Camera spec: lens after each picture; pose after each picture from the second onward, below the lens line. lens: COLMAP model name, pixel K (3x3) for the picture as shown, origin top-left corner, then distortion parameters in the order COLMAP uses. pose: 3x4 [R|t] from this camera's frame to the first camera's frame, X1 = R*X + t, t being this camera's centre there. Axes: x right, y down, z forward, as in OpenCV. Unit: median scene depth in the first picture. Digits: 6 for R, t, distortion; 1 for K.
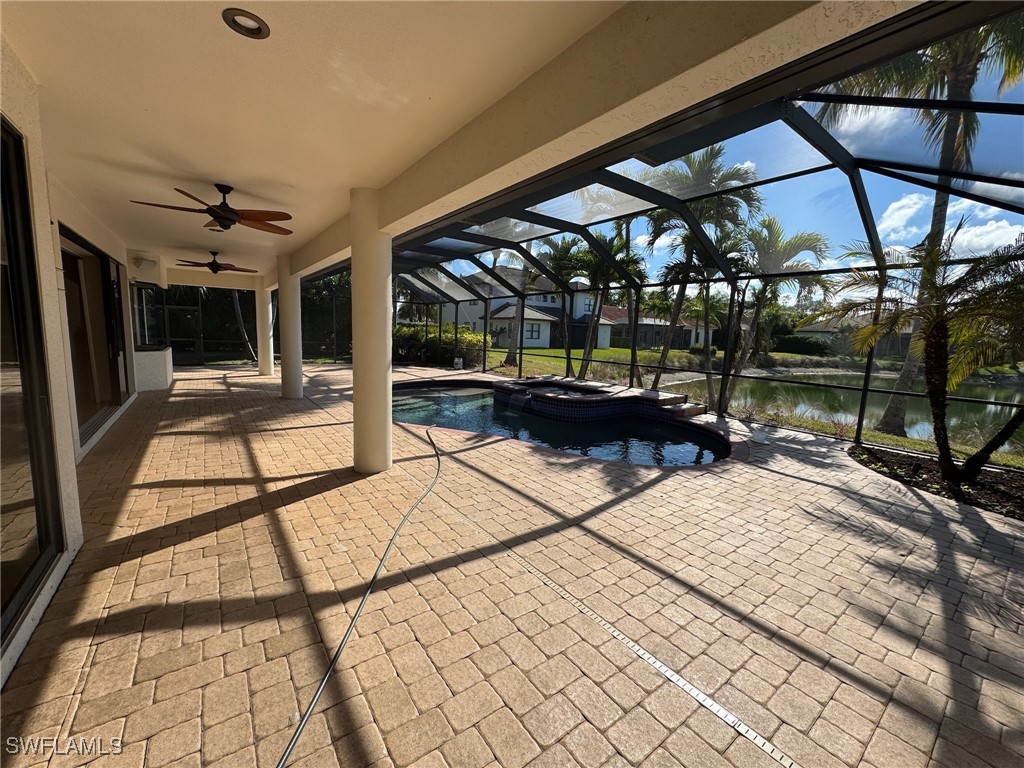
lens RADIAL K [[408.6, 0, 511.2], [0, 408.6, 383.3], [0, 0, 1]] dist [-0.002996, 0.000382]
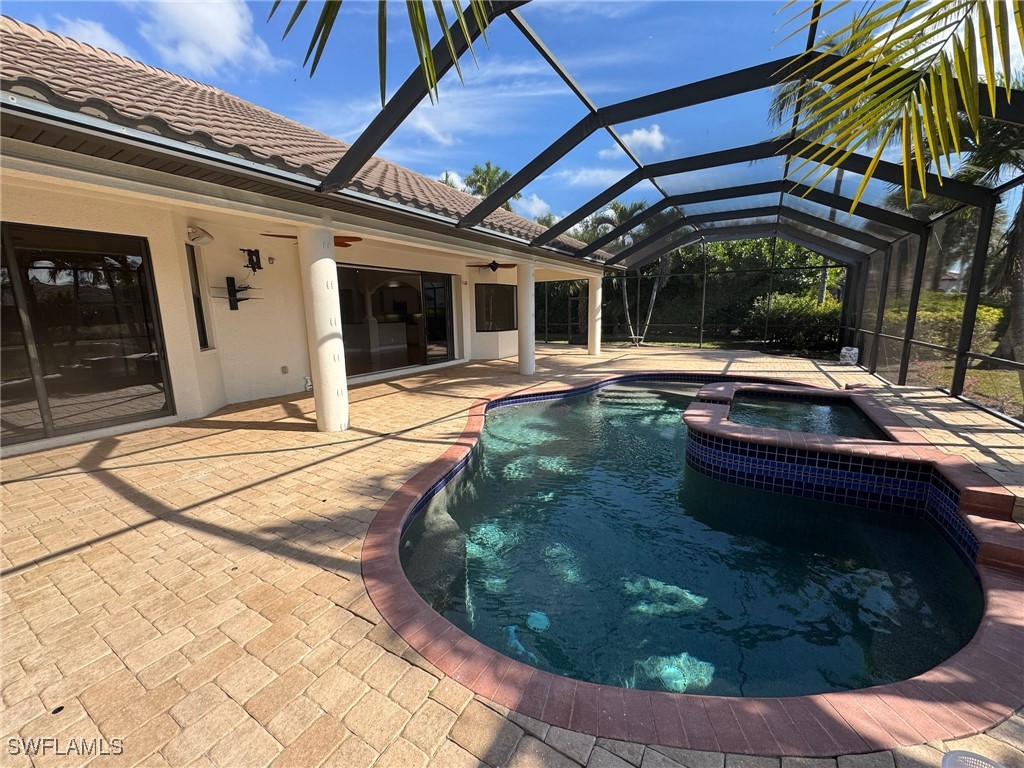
lens RADIAL K [[408.6, 0, 511.2], [0, 408.6, 383.3], [0, 0, 1]] dist [-0.002996, 0.000382]
pose [[0.387166, 0.121147, -0.914016, 0.888672], [-0.085994, 0.991754, 0.095025, -0.075622], [0.917991, 0.041809, 0.394391, 0.951092]]
